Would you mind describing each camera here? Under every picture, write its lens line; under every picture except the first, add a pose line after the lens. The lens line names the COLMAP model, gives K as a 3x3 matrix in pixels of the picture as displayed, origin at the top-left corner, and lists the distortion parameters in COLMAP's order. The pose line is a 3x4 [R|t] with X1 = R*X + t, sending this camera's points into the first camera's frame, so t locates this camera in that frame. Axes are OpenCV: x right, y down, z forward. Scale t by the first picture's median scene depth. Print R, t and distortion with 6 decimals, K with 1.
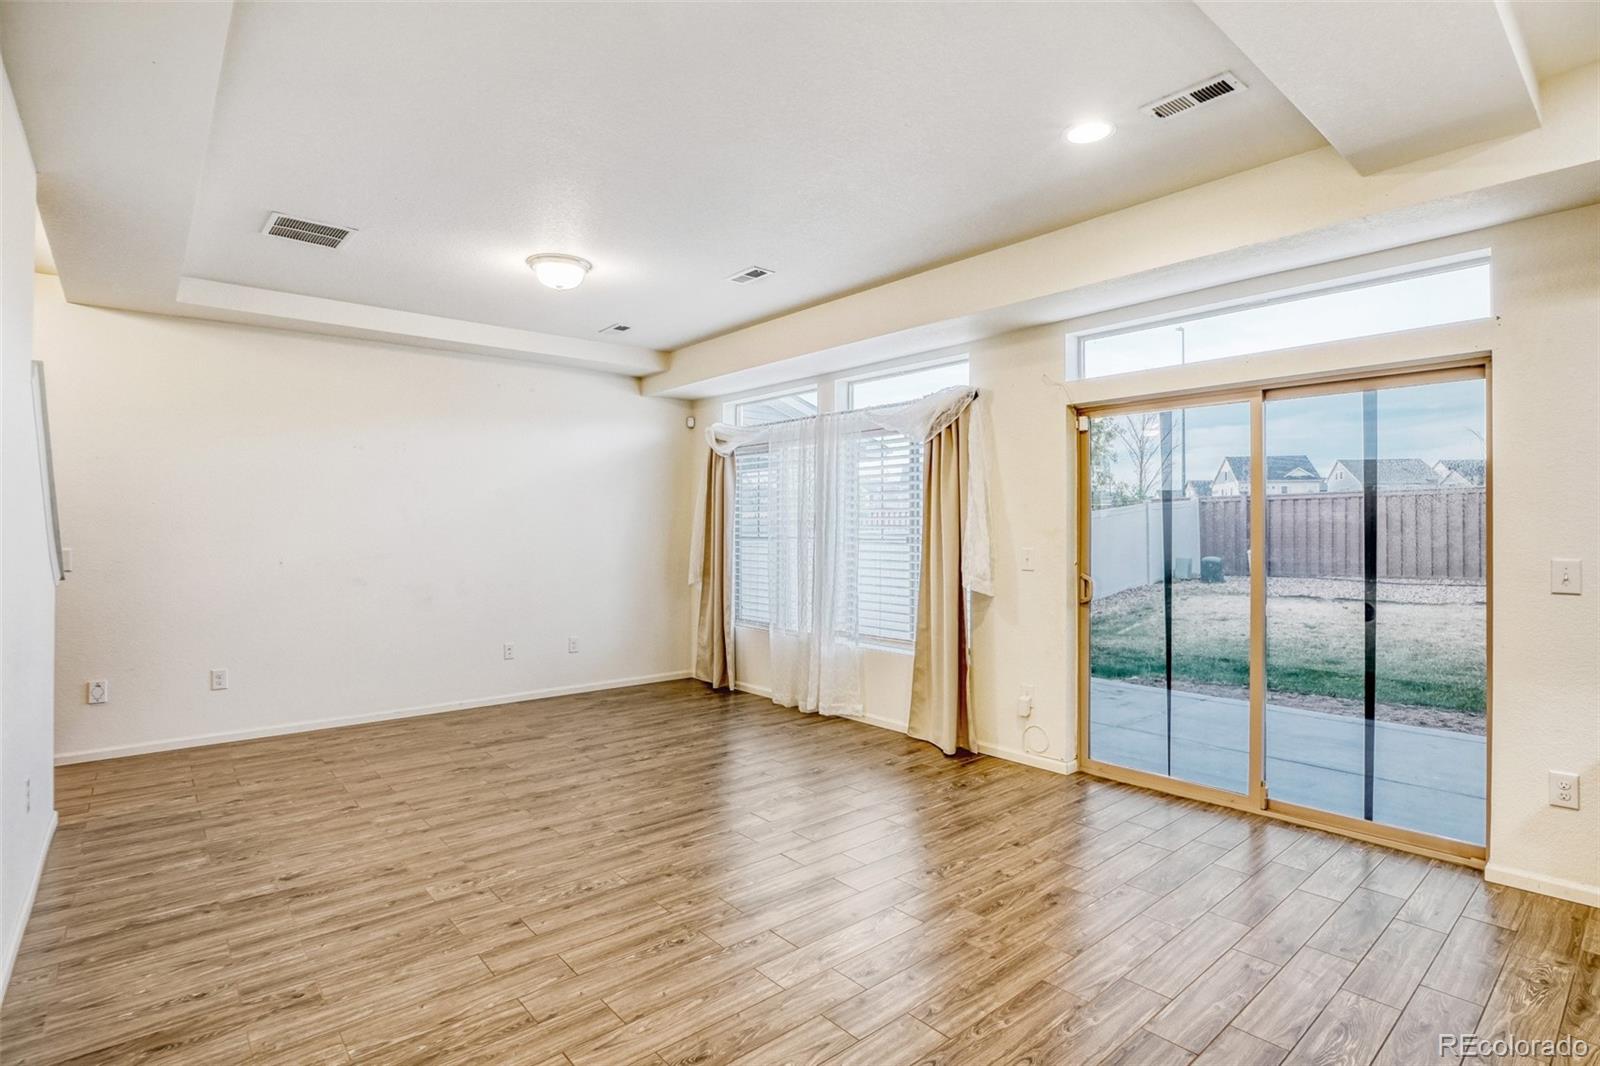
lens RADIAL K [[792.0, 0, 801.7], [0, 792.0, 526.5], [0, 0, 1]] dist [-0.047760, 0.010961]
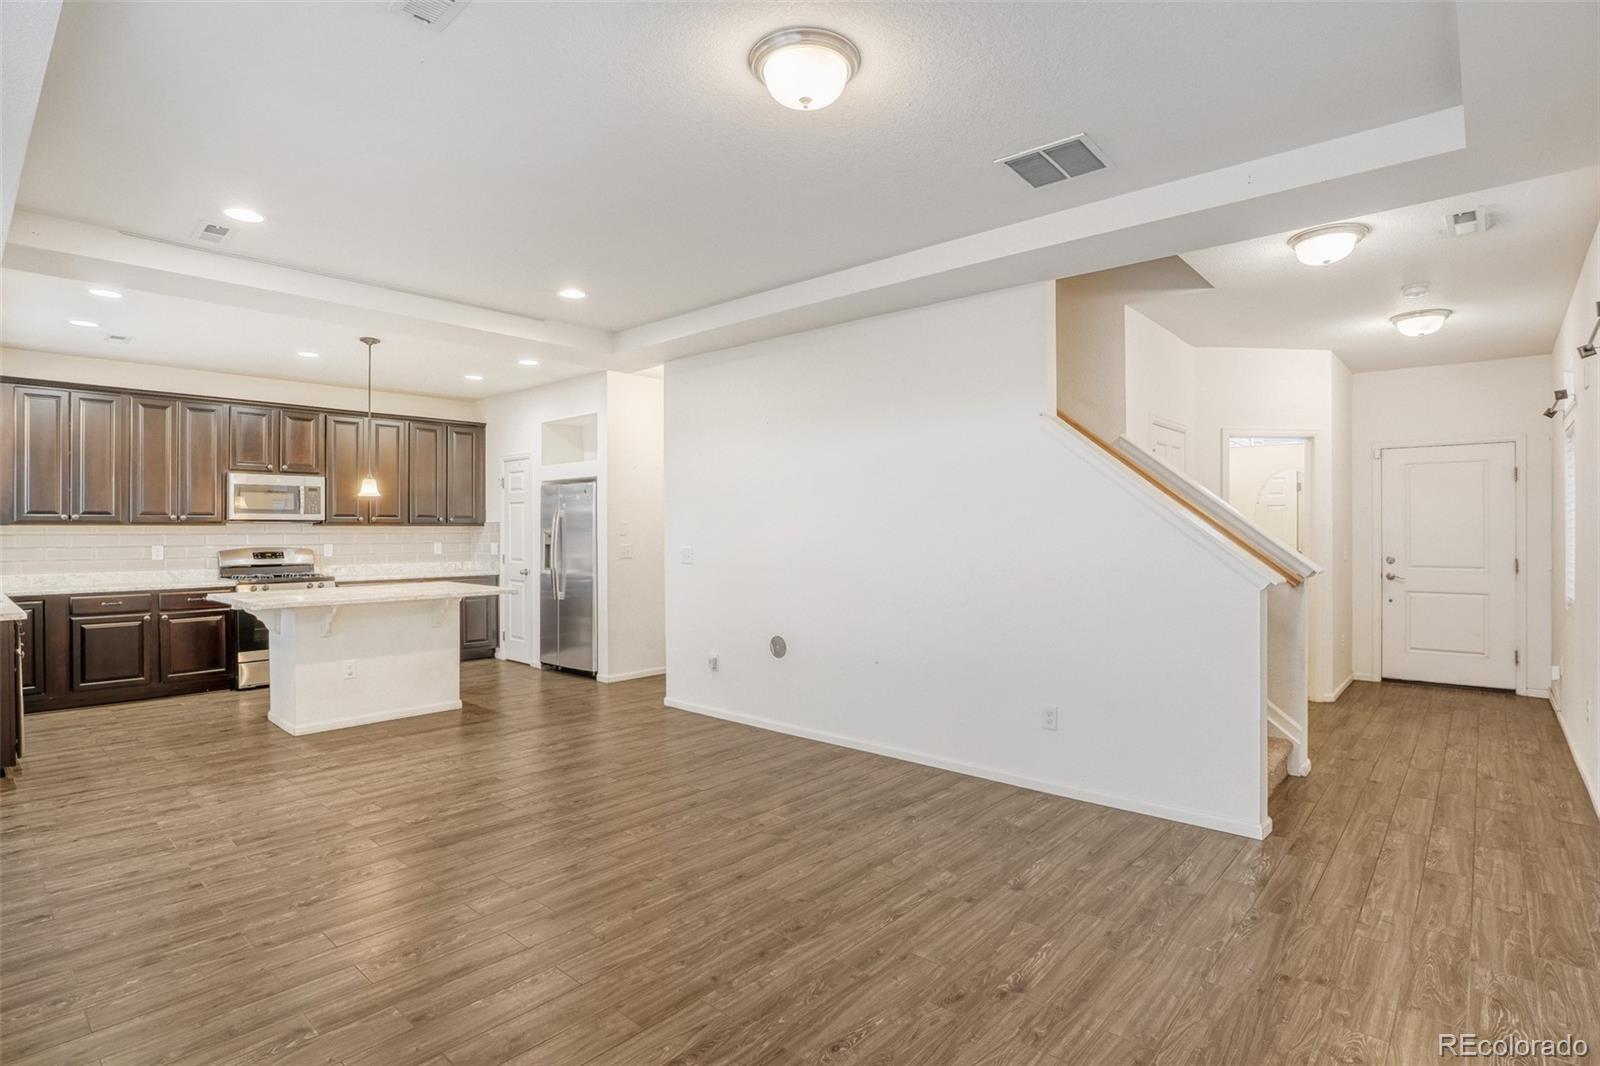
lens RADIAL K [[792.0, 0, 801.7], [0, 792.0, 526.5], [0, 0, 1]] dist [-0.047760, 0.010961]
pose [[-0.990498, 0.002886, -0.137499, -0.254091], [0.003888, 0.999968, -0.007026, 0.003842], [0.137475, -0.007494, -0.990477, 1.717188]]
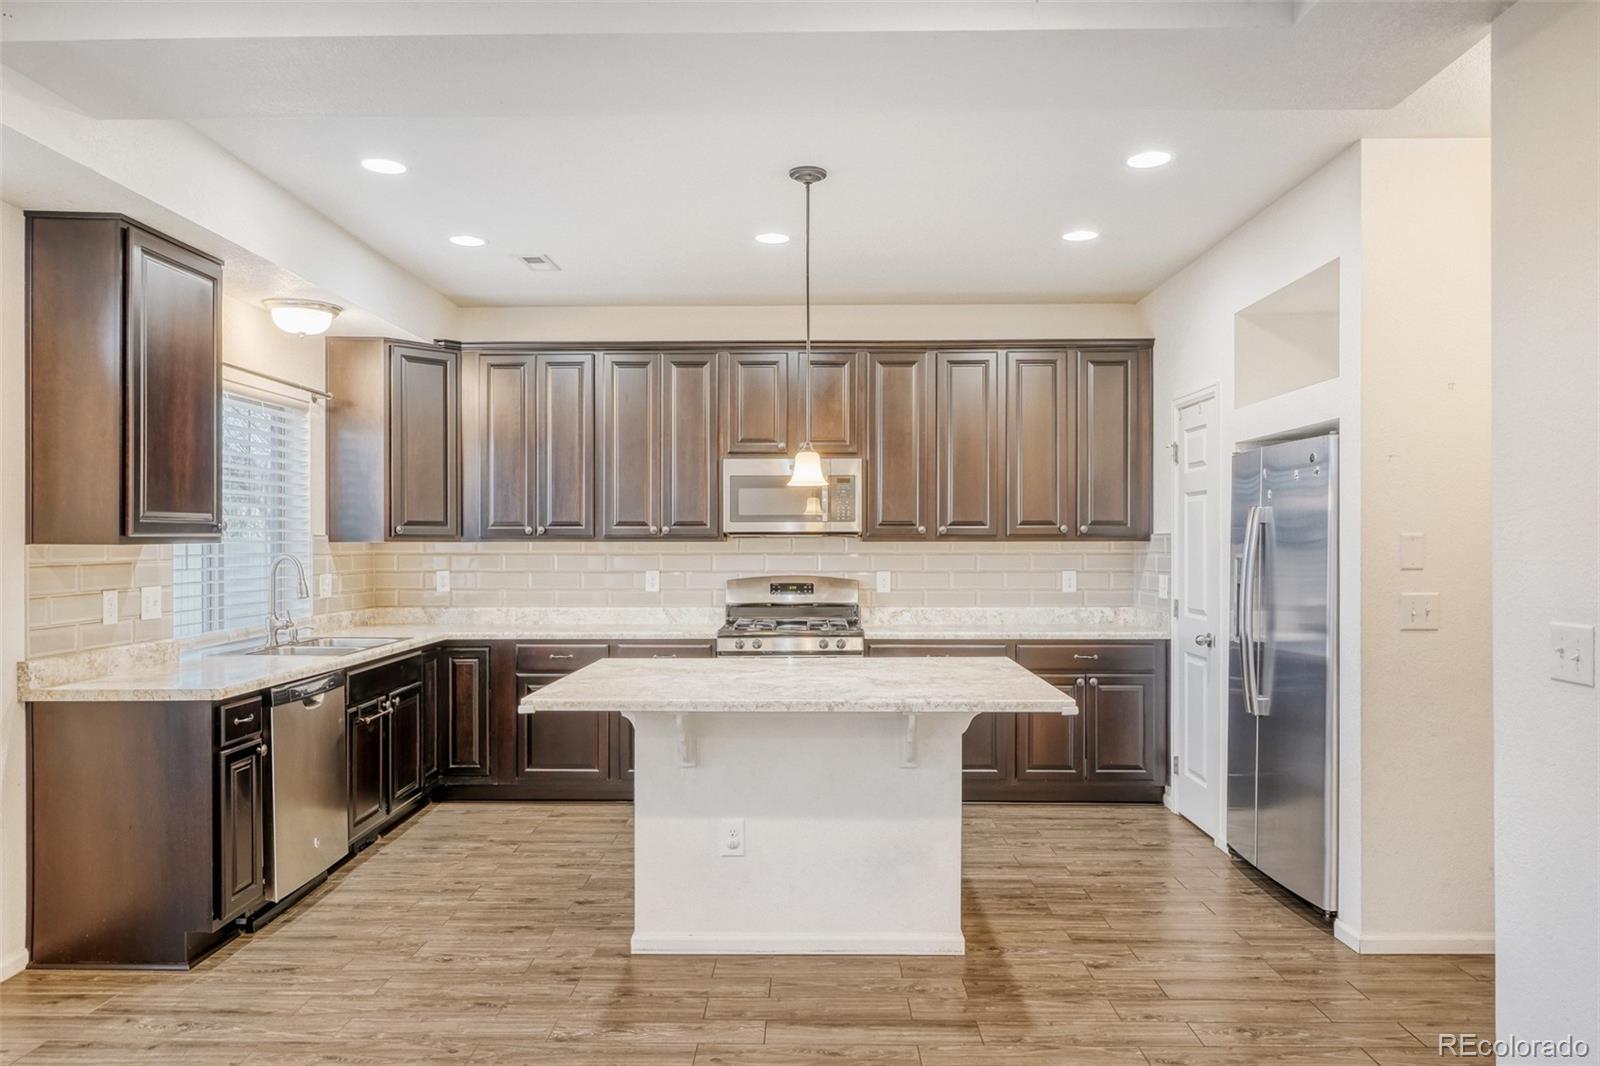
lens RADIAL K [[1075.1, 0, 797.7], [0, 1075.1, 546.3], [0, 0, 1]] dist [-0.003275, -0.001348]
pose [[-0.750251, -0.002484, 0.661149, -0.315632], [-0.000358, 0.999994, 0.003351, -0.014327], [-0.661153, 0.002277, -0.750247, 0.889838]]
